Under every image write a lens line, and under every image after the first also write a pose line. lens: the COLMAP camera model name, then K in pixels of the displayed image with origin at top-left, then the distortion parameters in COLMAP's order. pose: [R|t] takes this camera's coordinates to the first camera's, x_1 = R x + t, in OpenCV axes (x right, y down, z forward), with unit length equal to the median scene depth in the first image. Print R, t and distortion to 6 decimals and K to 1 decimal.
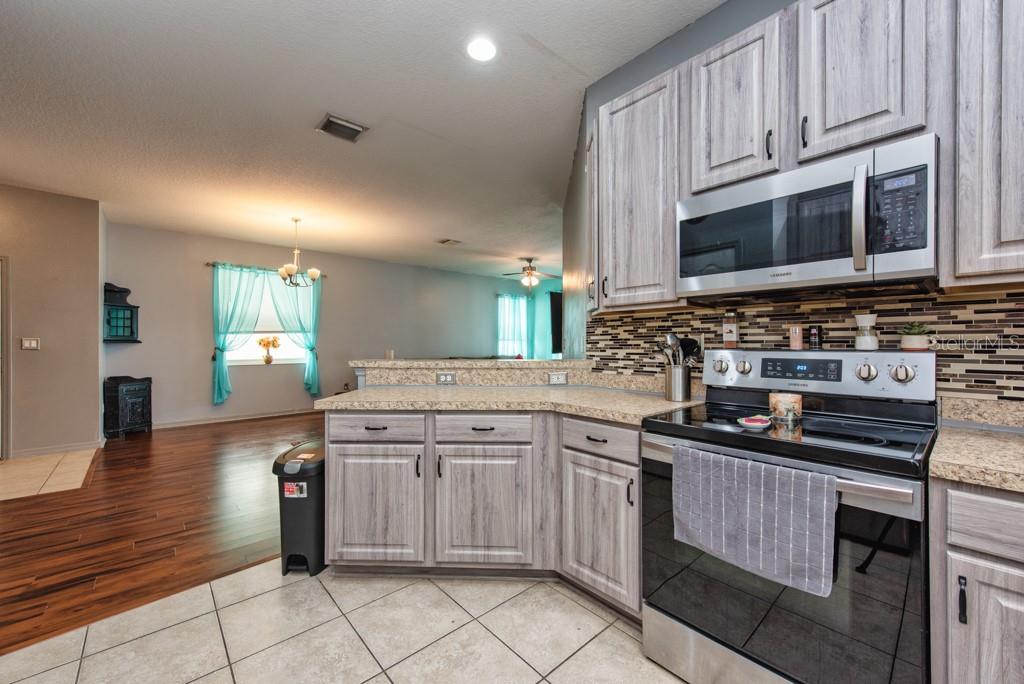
lens RADIAL K [[399.7, 0, 517.6], [0, 399.7, 346.3], [0, 0, 1]] dist [0.010956, -0.002714]
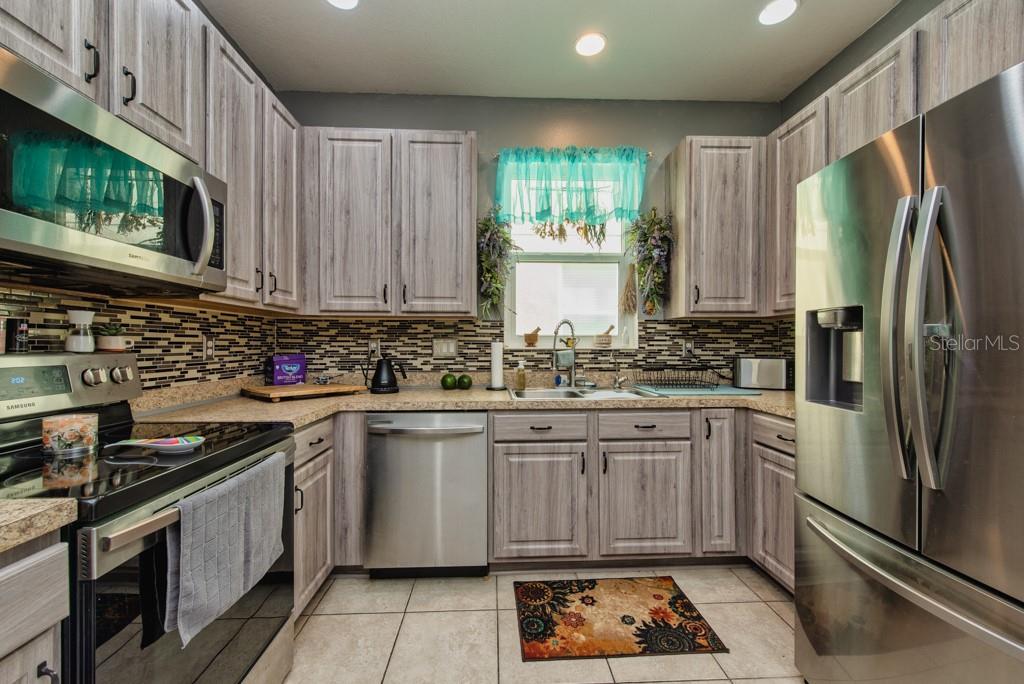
lens RADIAL K [[399.7, 0, 507.2], [0, 399.7, 344.4], [0, 0, 1]] dist [0.010956, -0.002714]
pose [[-0.764750, -0.000422, 0.644327, -0.241132], [0.005037, 0.999965, 0.006633, -0.005574], [-0.644307, 0.008318, -0.764721, 0.669553]]
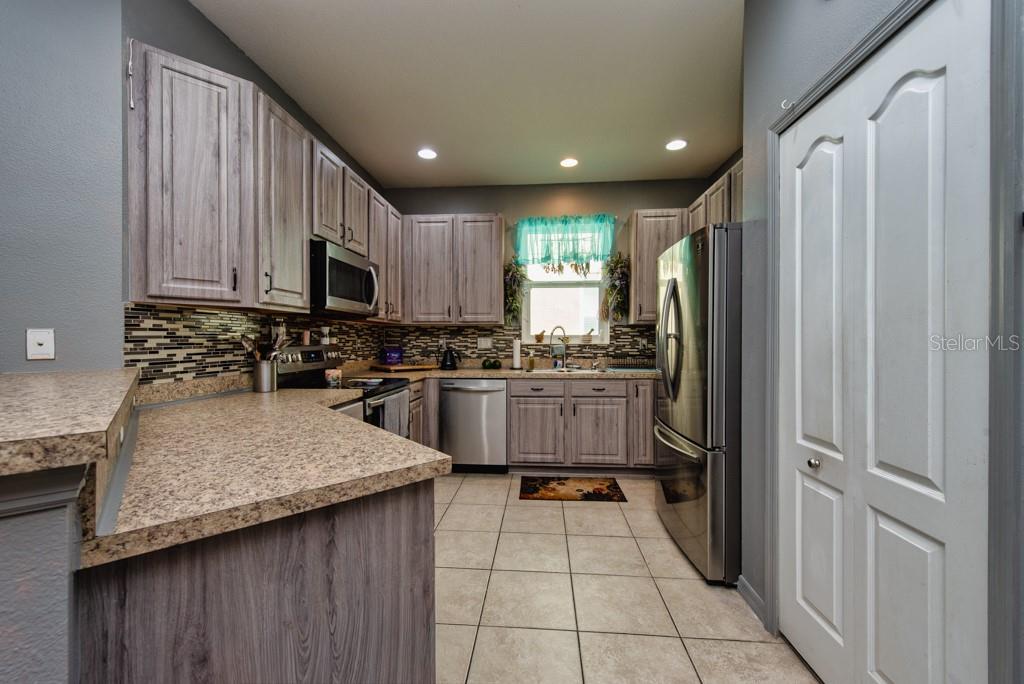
lens RADIAL K [[399.7, 0, 509.1], [0, 399.7, 343.2], [0, 0, 1]] dist [0.010956, -0.002714]
pose [[-0.682528, -0.004643, 0.730845, -0.765289], [0.005715, 0.999915, 0.011691, -0.010179], [-0.730837, 0.012156, -0.682444, 1.065306]]
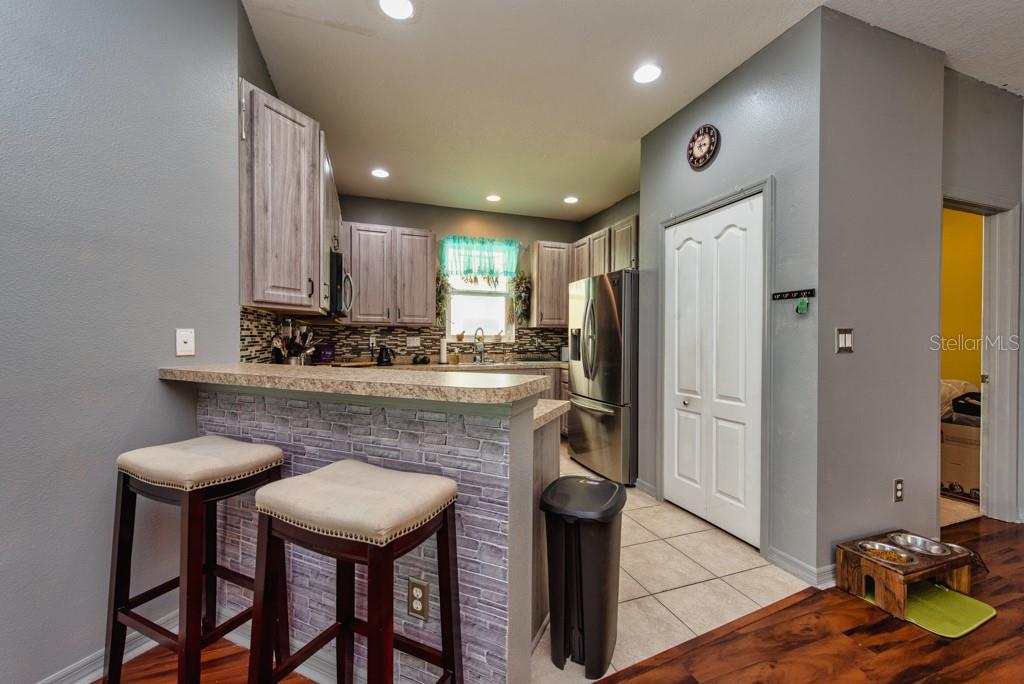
lens RADIAL K [[399.7, 0, 507.5], [0, 399.7, 344.0], [0, 0, 1]] dist [0.010956, -0.002714]
pose [[-0.920797, -0.006975, 0.389980, -0.614646], [0.000133, 0.999834, 0.018198, -0.015031], [-0.390042, 0.016809, -0.920644, 1.602785]]
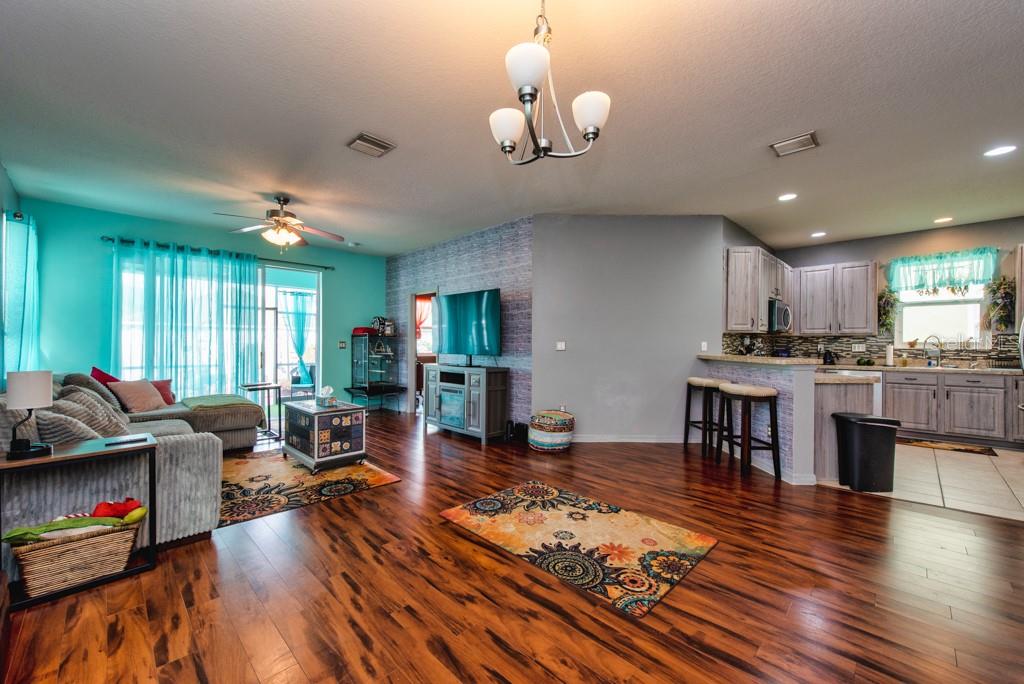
lens RADIAL K [[399.7, 0, 512.4], [0, 399.7, 344.4], [0, 0, 1]] dist [0.010956, -0.002714]
pose [[-0.050989, 0.000384, 0.998699, -1.858683], [0.003114, 0.999995, -0.000225, -0.017339], [-0.998694, 0.003098, -0.050990, 2.283403]]
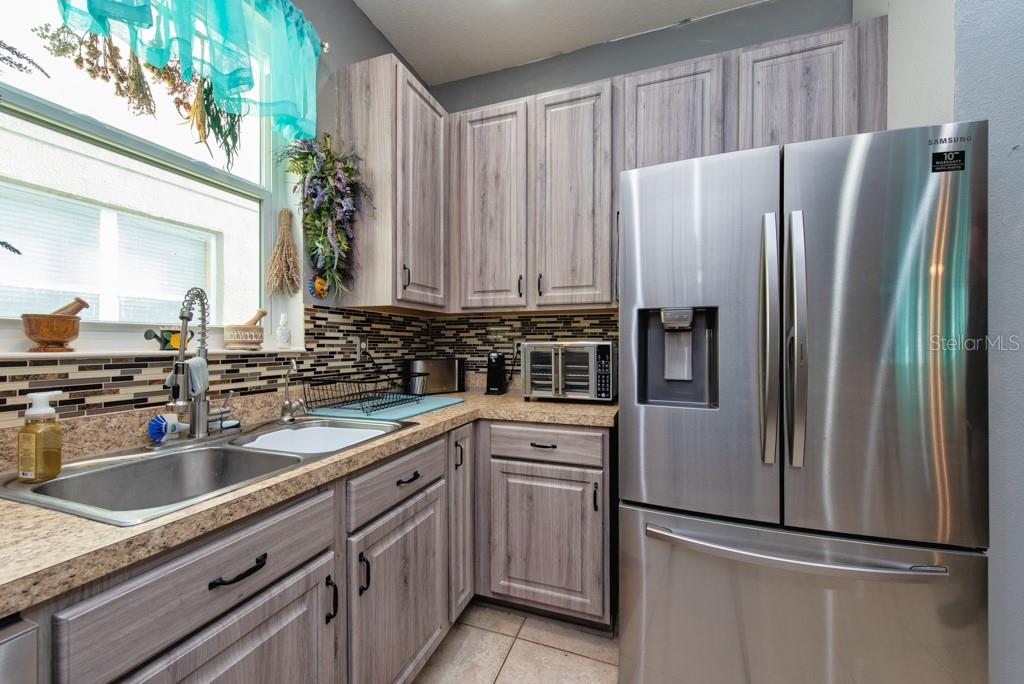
lens RADIAL K [[399.7, 0, 512.1], [0, 399.7, 343.9], [0, 0, 1]] dist [0.010956, -0.002714]
pose [[-0.887208, 0.000941, -0.461369, 0.207740], [-0.002566, 0.999972, 0.006973, -0.002400], [0.461363, 0.007371, -0.887181, 0.349624]]
